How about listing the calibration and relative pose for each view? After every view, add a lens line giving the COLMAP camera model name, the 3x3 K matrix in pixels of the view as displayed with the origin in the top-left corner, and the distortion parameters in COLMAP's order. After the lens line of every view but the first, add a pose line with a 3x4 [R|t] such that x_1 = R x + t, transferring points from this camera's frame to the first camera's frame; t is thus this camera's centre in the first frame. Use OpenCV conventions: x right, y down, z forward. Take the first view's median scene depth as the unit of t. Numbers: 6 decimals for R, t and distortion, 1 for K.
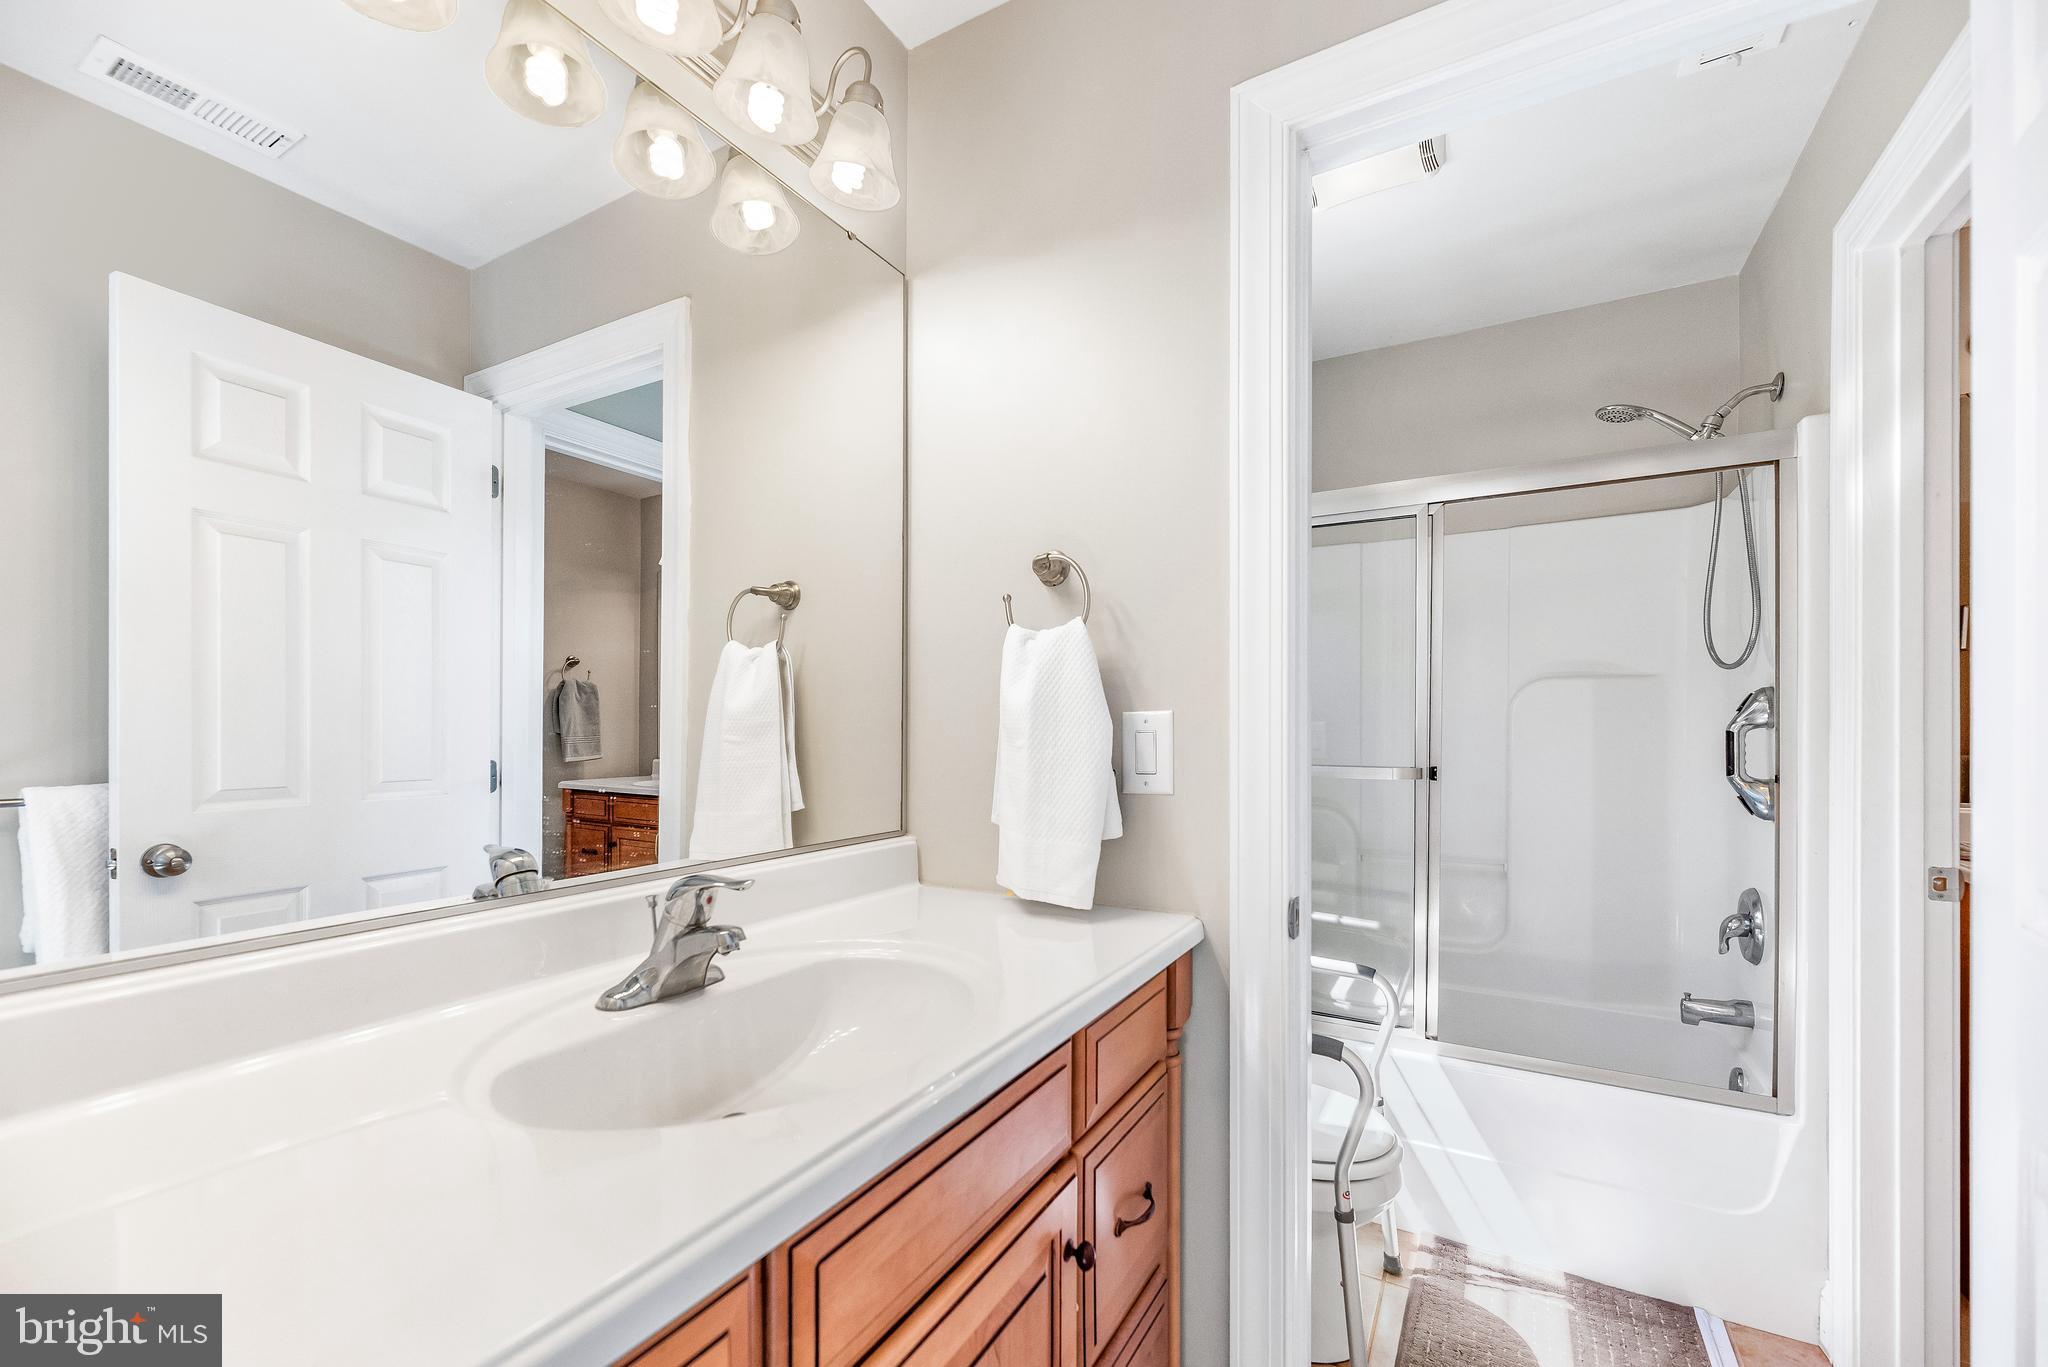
lens RADIAL K [[826.8, 0, 1018.5], [0, 826.8, 725.5], [0, 0, 1]] dist [-0.001644, -0.000453]
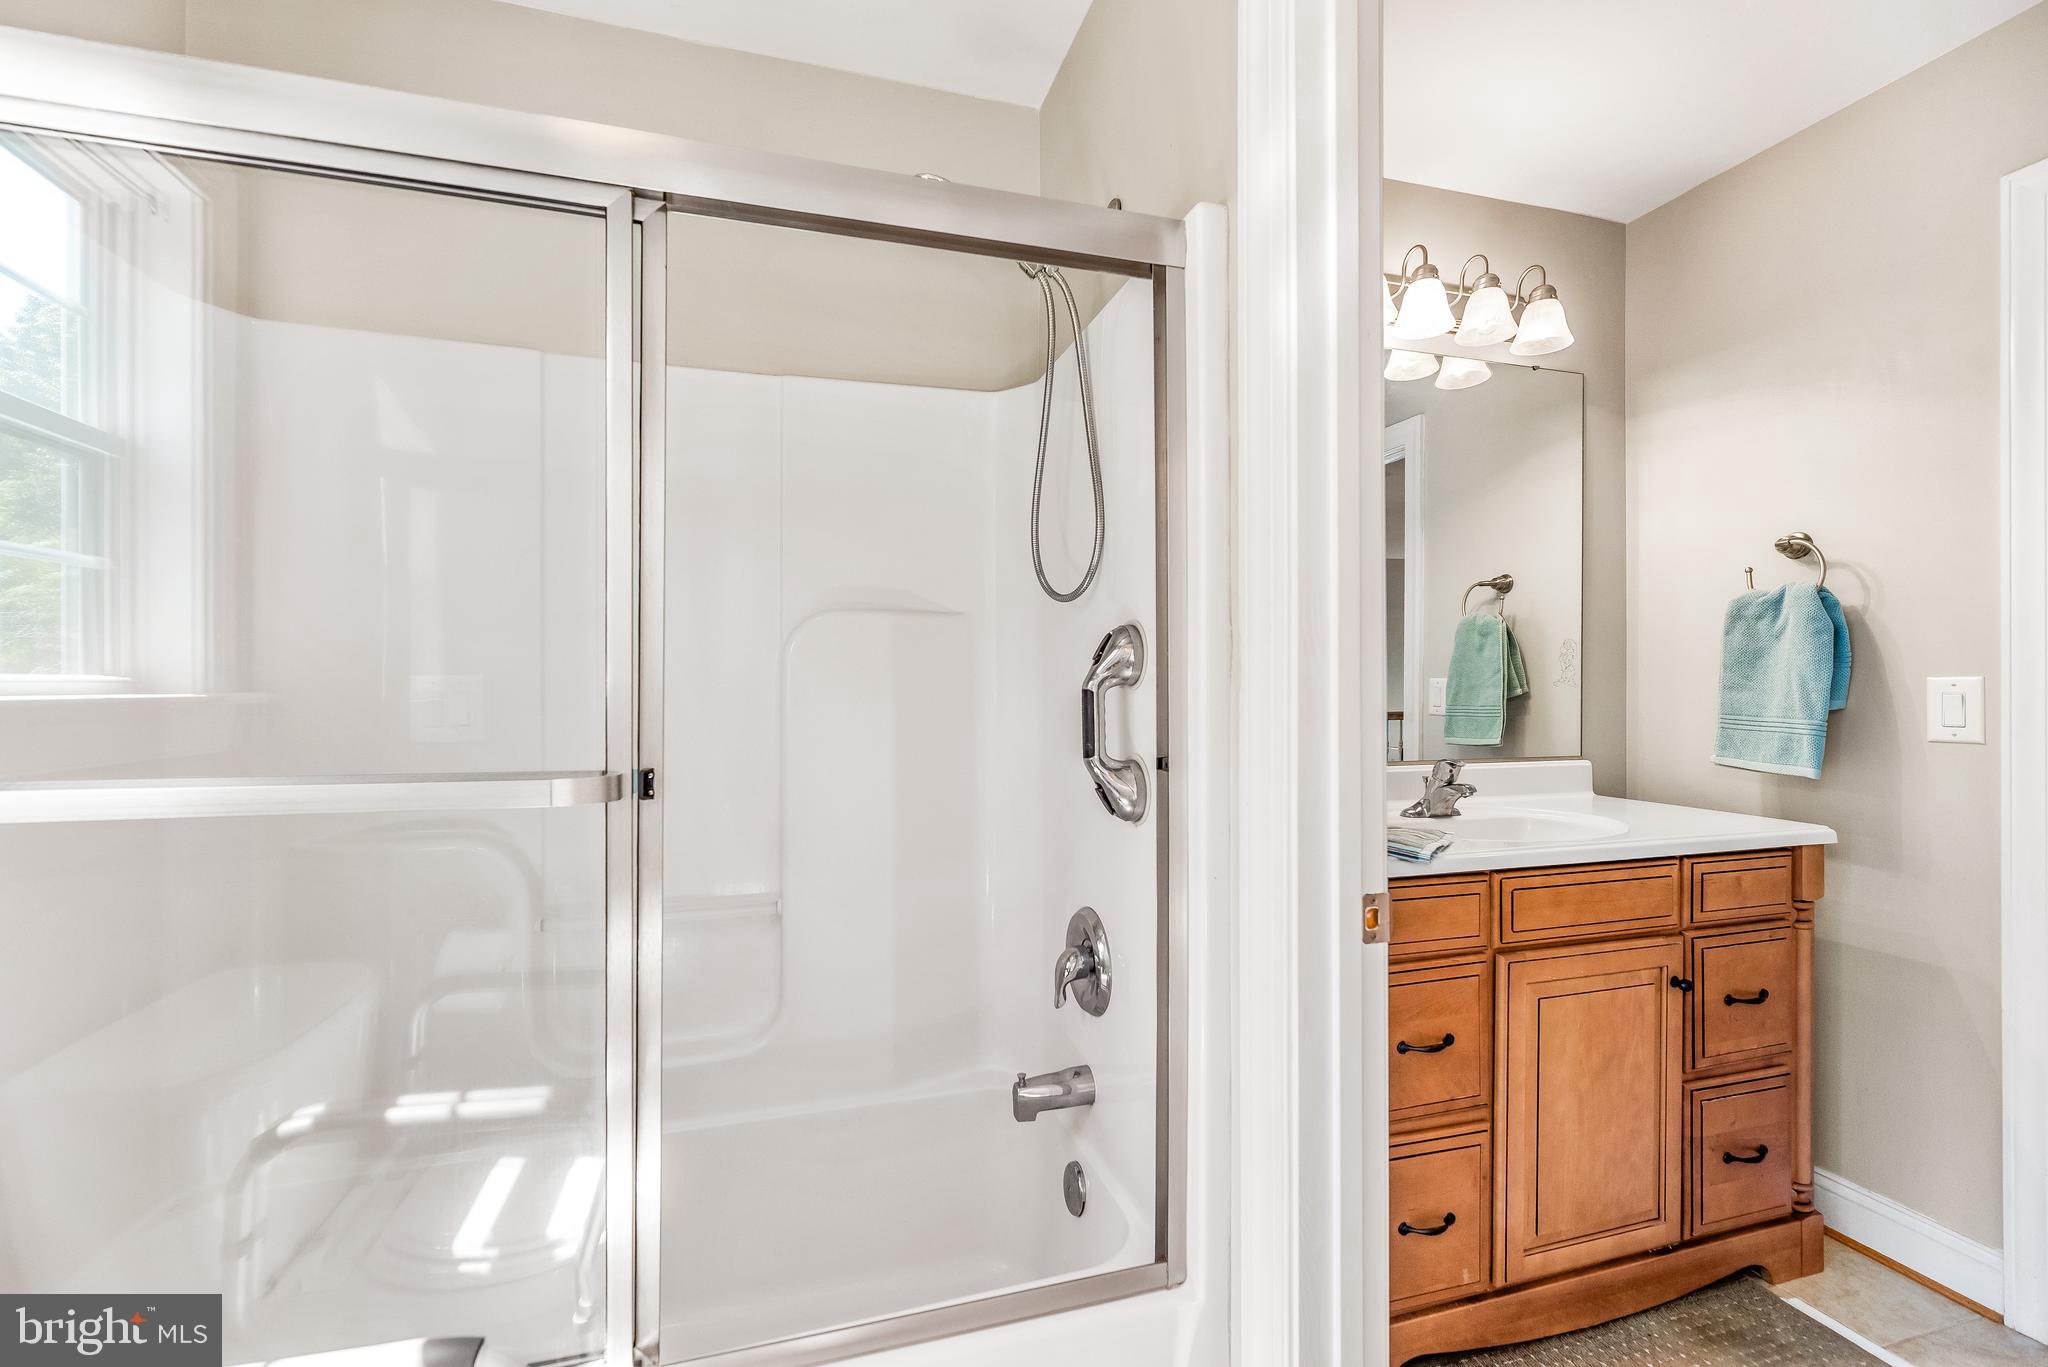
lens RADIAL K [[832.6, 0, 1020.4], [0, 832.6, 679.2], [0, 0, 1]] dist [-0.000003, 0.000060]
pose [[0.678724, 0.001709, 0.734392, 0.313236], [0.004614, 0.999968, -0.006591, 0.002191], [-0.734379, 0.007862, 0.678694, 0.547050]]
